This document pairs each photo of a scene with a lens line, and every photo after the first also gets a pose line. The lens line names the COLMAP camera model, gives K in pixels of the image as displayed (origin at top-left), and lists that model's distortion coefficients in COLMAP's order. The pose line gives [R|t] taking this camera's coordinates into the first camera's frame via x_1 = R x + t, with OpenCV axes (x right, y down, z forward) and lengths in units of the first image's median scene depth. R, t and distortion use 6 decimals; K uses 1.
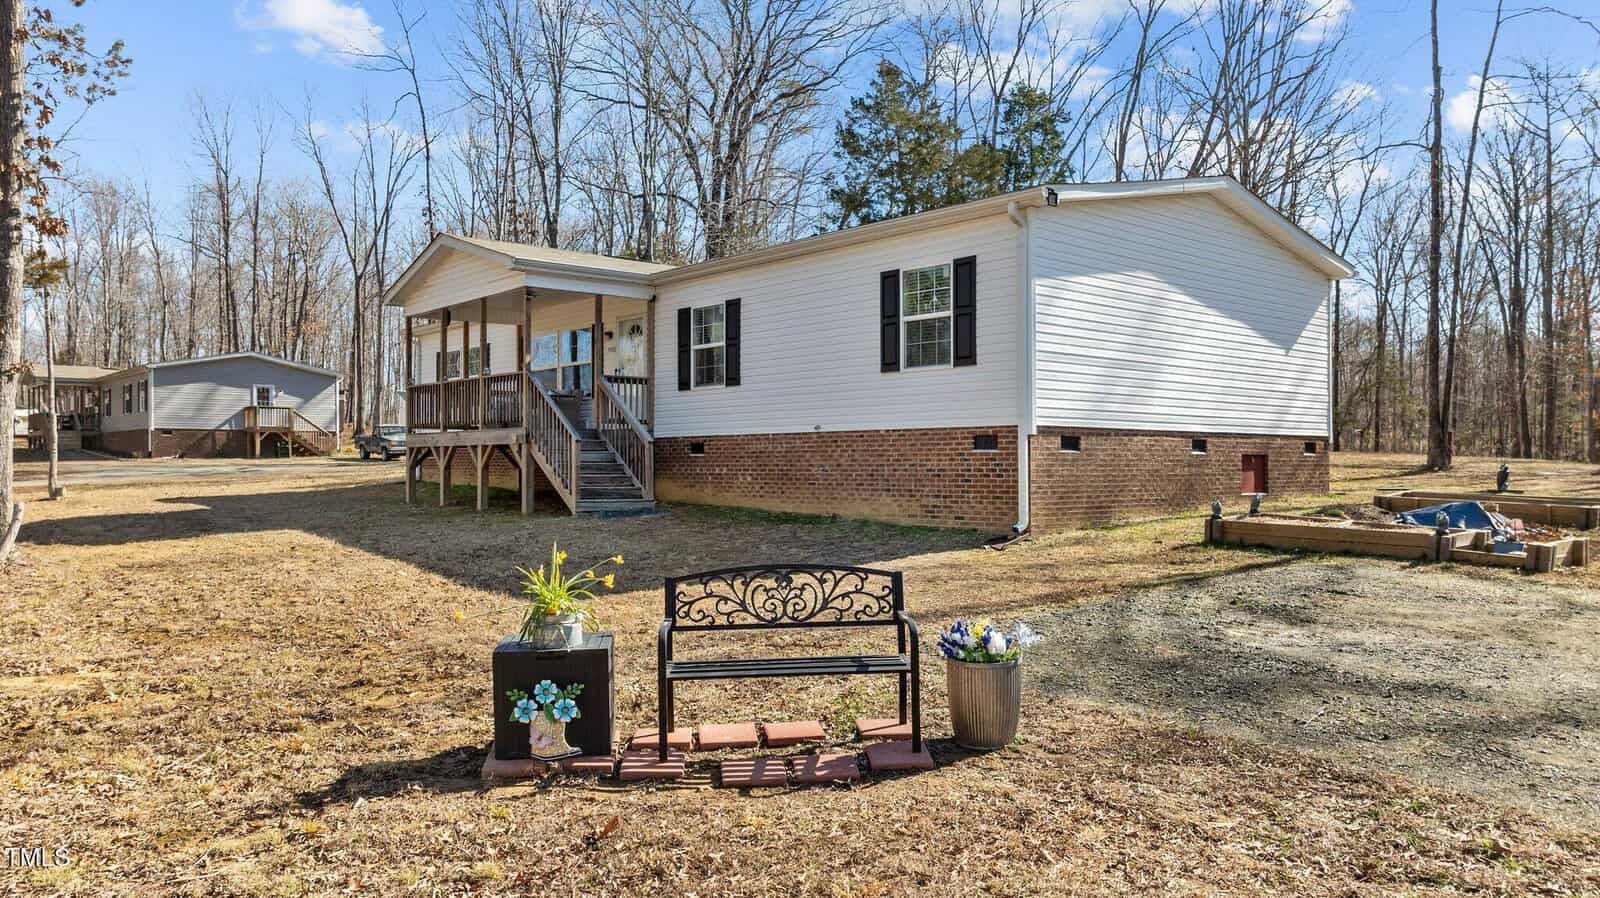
lens RADIAL K [[1124.7, 0, 800.0], [0, 1124.7, 449.0], [0, 0, 1]] dist [-0.028976, -0.003901]
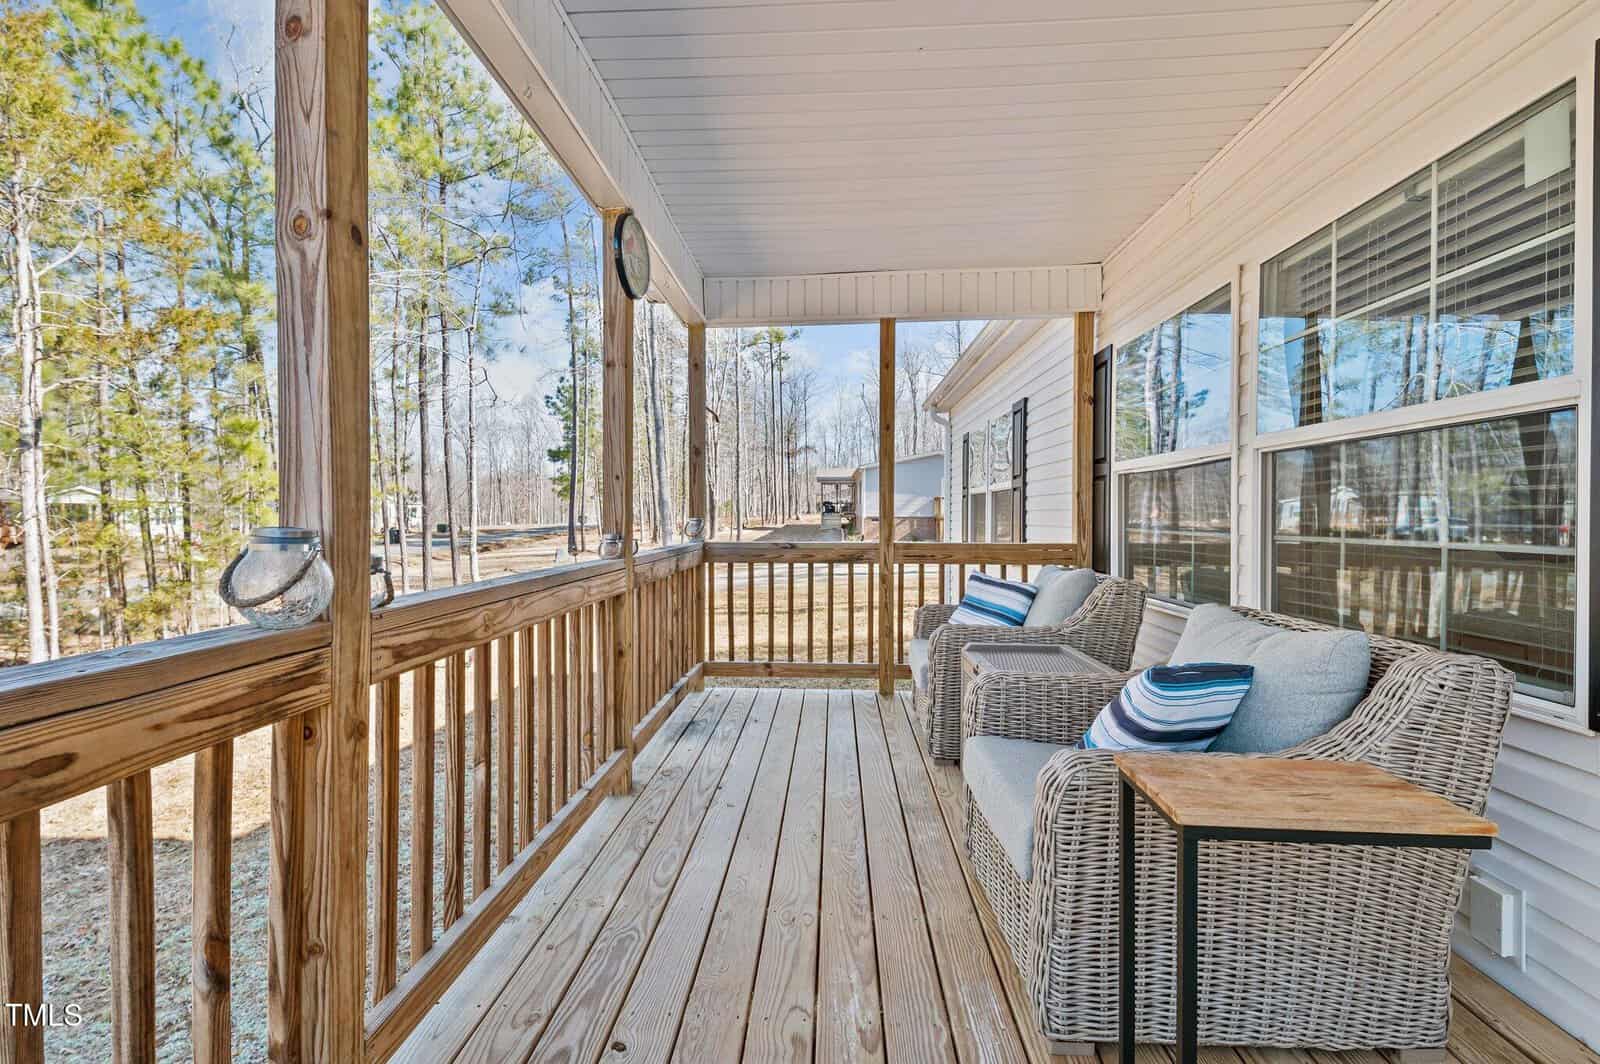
lens RADIAL K [[697.1, 0, 791.3], [0, 697.1, 533.7], [0, 0, 1]] dist [0.031295, -0.000309]
pose [[0.708463, 0.024655, -0.705317, -0.077551], [0.002147, 0.999310, 0.037088, -0.026887], [0.705744, -0.027790, 0.707921, 0.363759]]
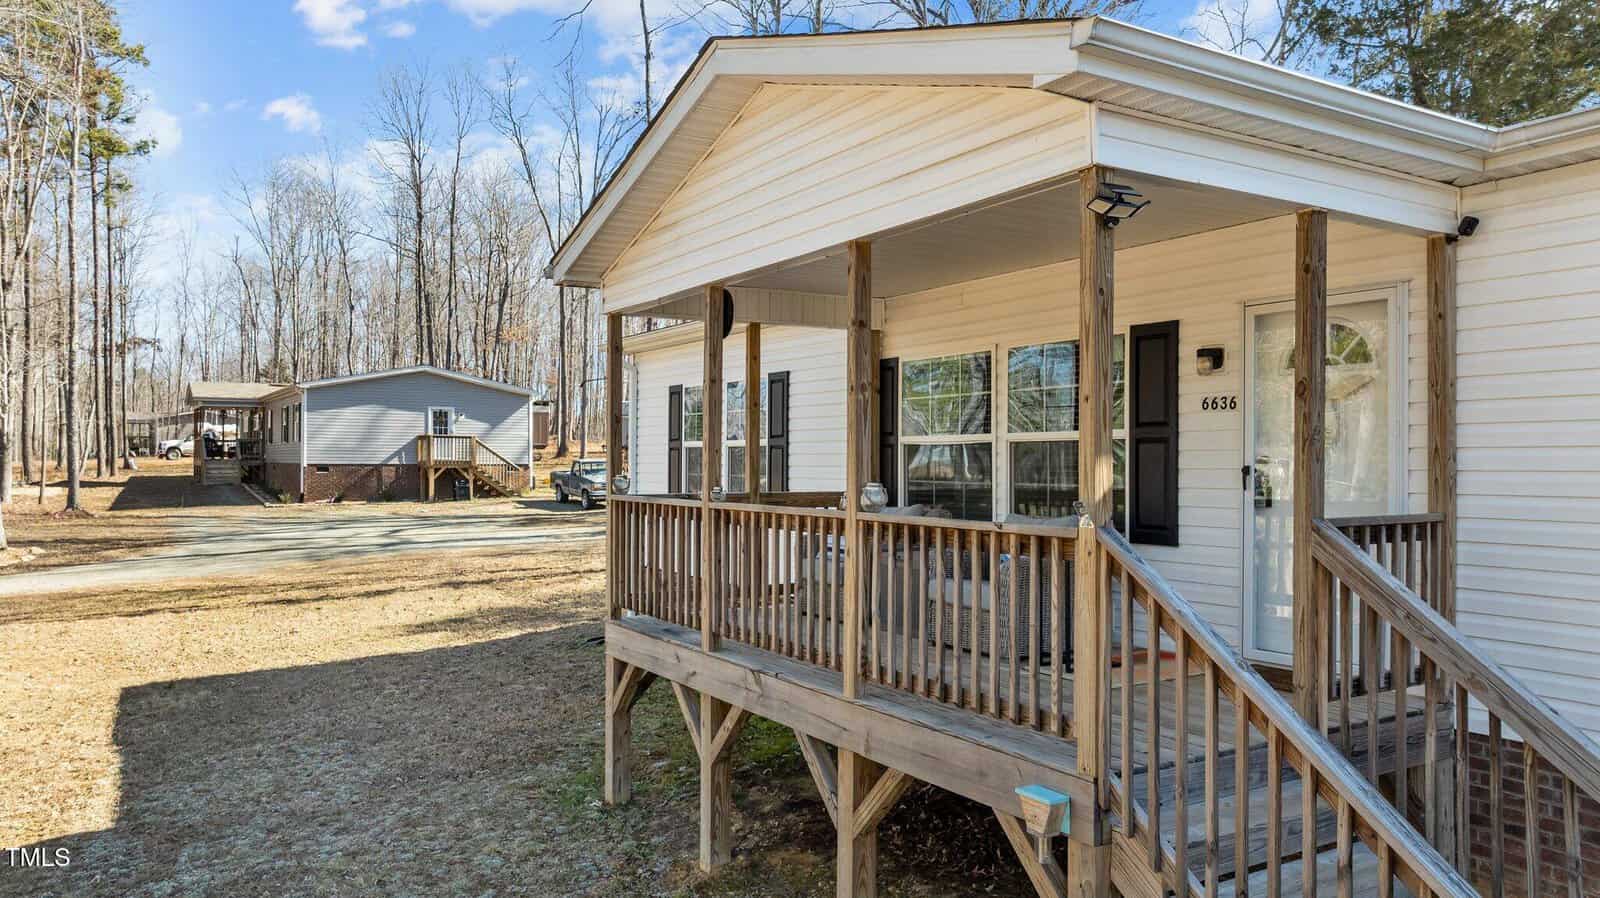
lens RADIAL K [[1124.7, 0, 800.0], [0, 1124.7, 449.0], [0, 0, 1]] dist [-0.028976, -0.003901]
pose [[0.984731, 0.005475, -0.173994, -0.090997], [-0.005548, 0.999985, 0.000069, -0.029584], [0.173992, 0.000897, 0.984747, 0.262601]]
